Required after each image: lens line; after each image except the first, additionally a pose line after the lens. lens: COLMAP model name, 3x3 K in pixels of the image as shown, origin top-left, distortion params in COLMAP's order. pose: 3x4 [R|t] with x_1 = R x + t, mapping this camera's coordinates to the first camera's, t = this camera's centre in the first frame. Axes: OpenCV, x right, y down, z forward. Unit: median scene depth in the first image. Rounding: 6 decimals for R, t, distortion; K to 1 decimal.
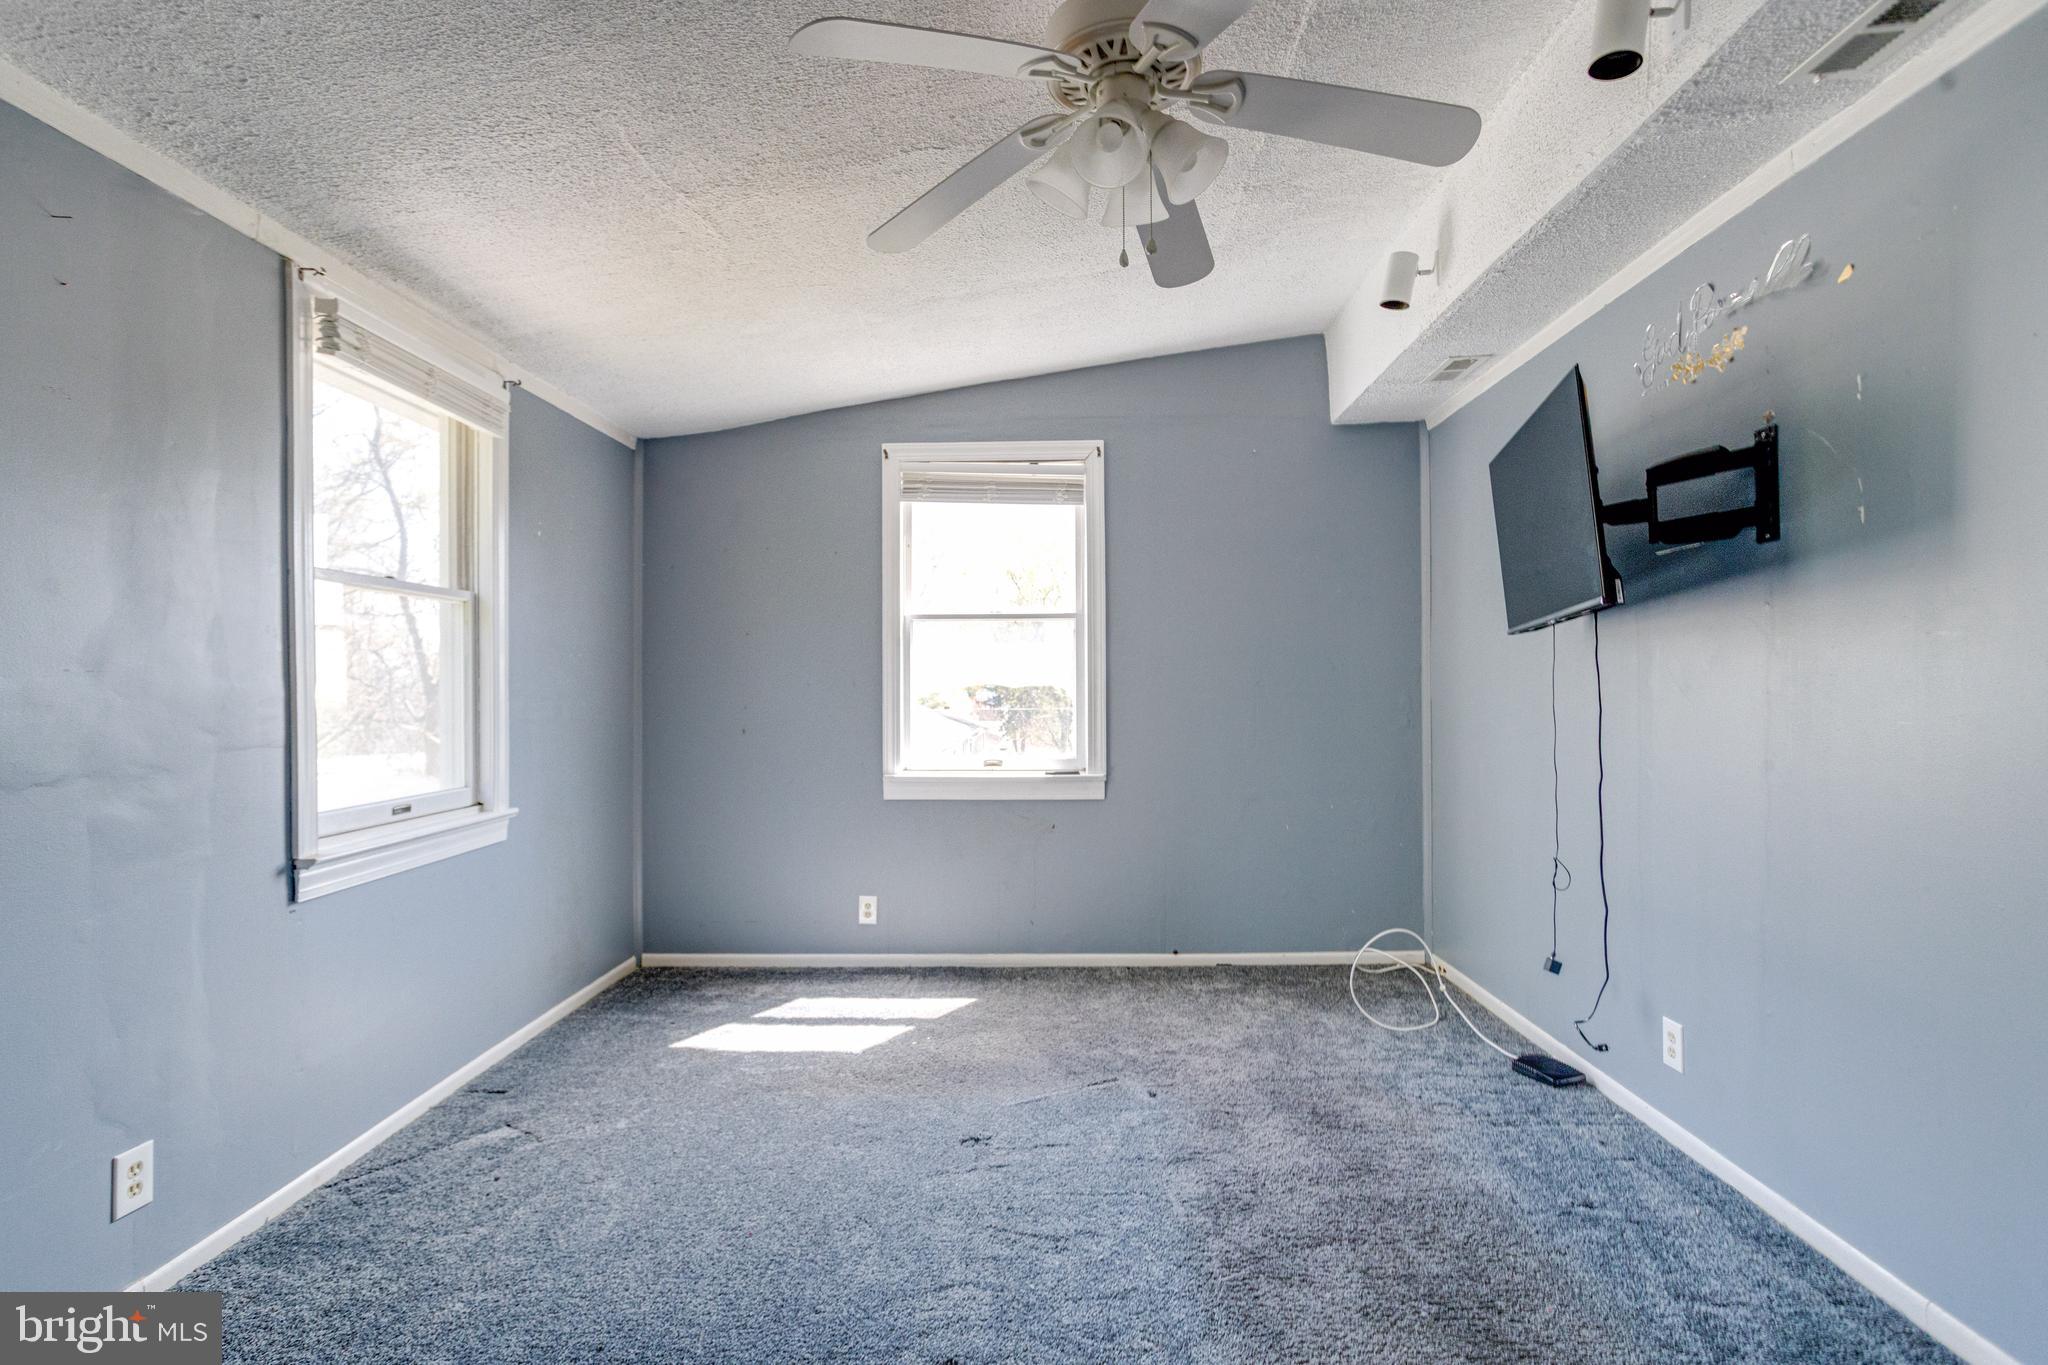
lens RADIAL K [[1012.1, 0, 1013.9], [0, 1012.1, 674.9], [0, 0, 1]] dist [-0.035679, 0.025705]
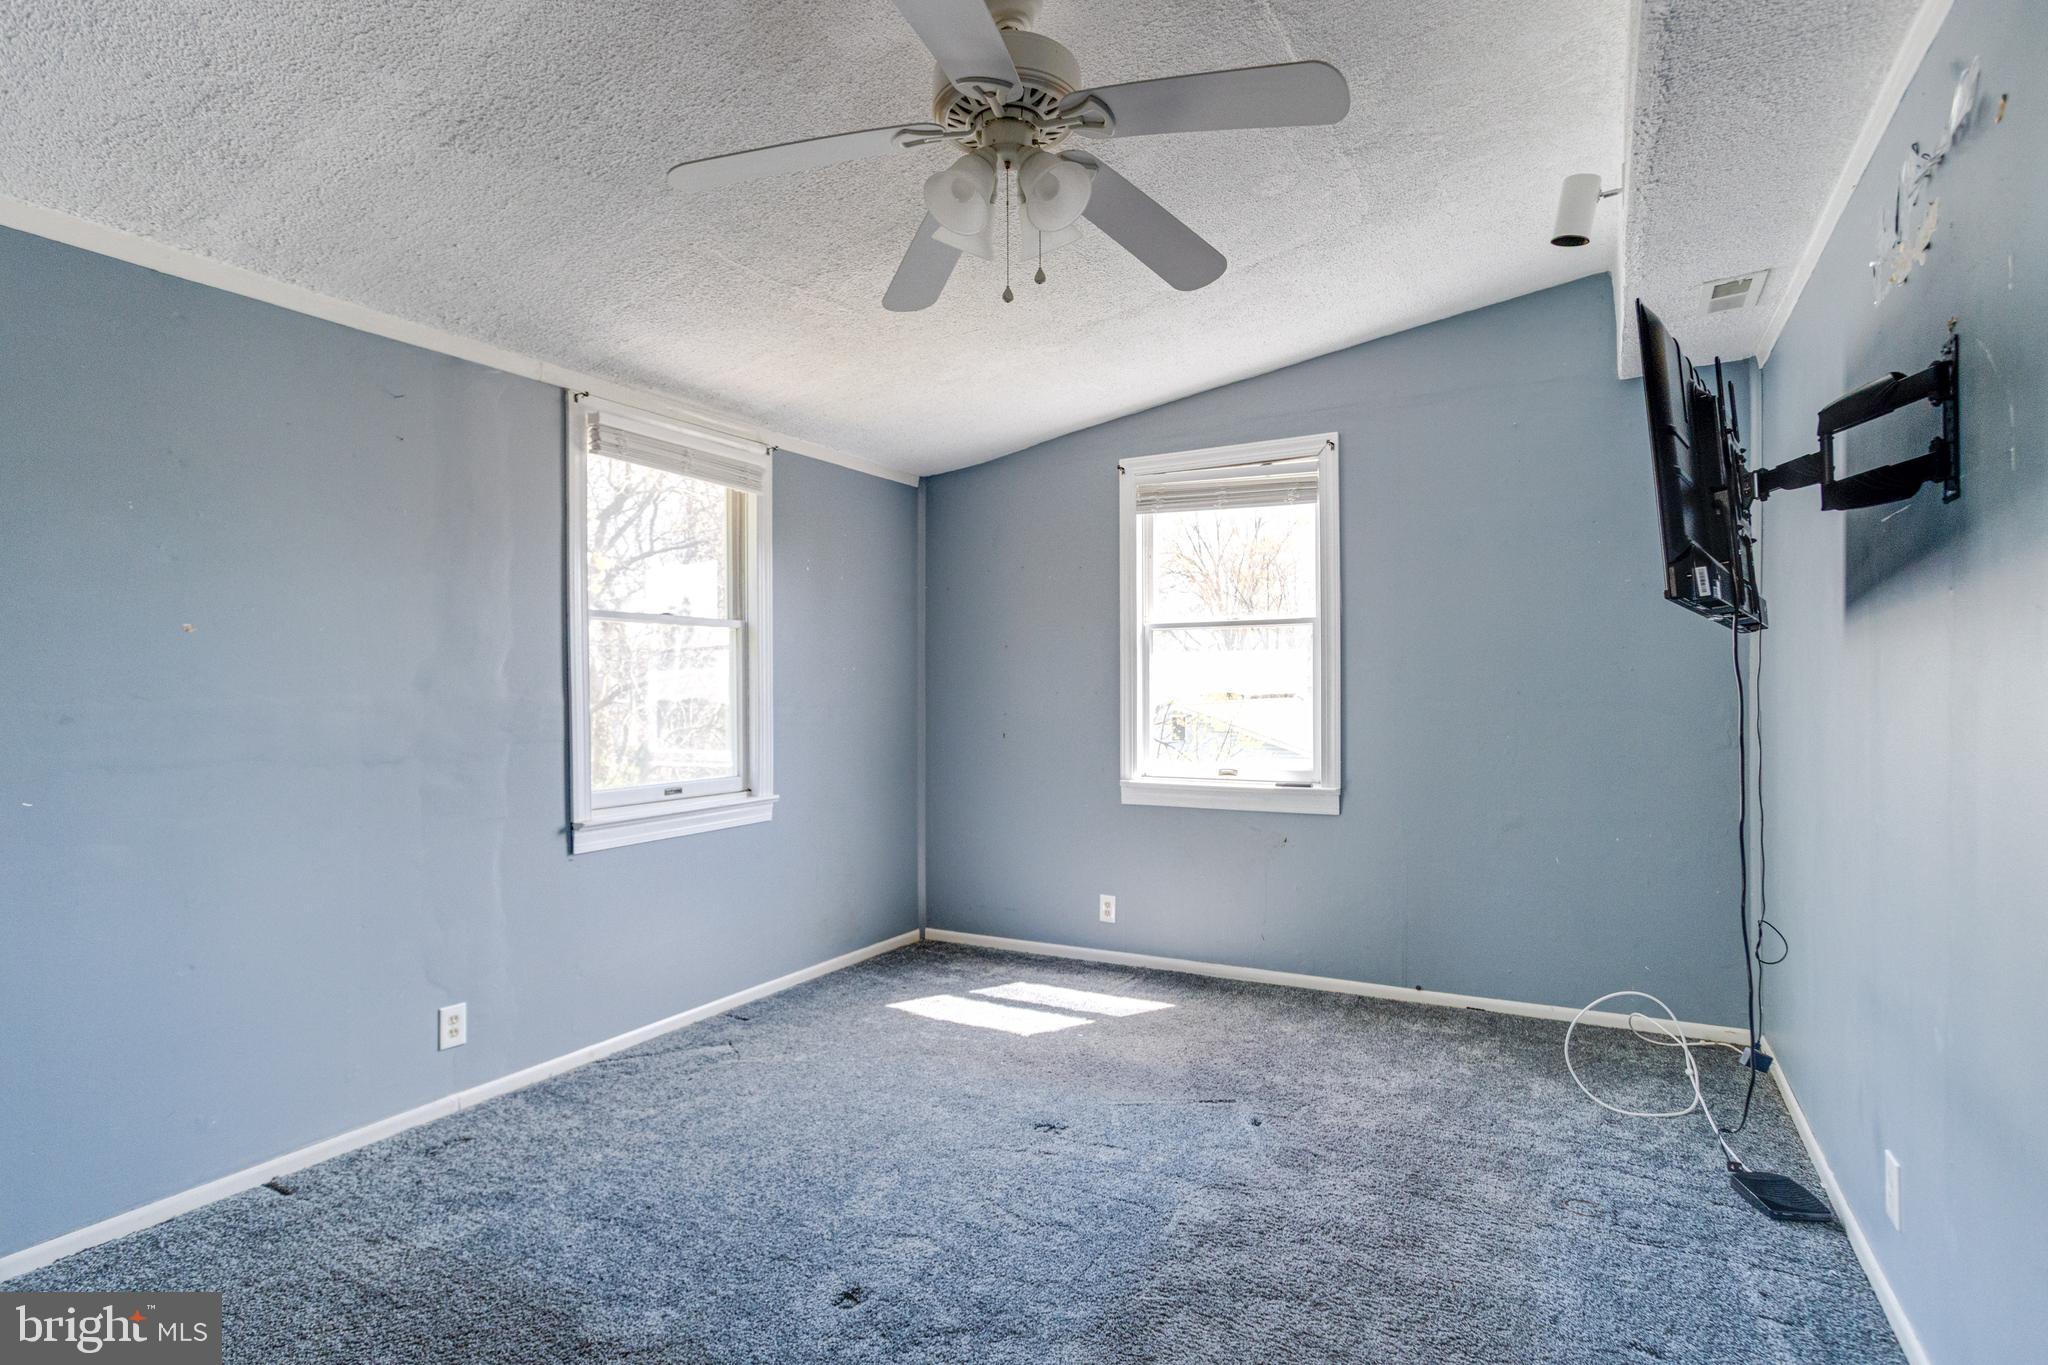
lens RADIAL K [[1021.7, 0, 1022.3], [0, 1021.7, 689.3], [0, 0, 1]] dist [-0.034089, 0.027990]
pose [[0.882833, -0.001065, -0.469686, 0.342334], [0.007200, 0.999911, 0.011266, -0.008376], [0.469632, -0.013328, 0.882762, 0.036991]]
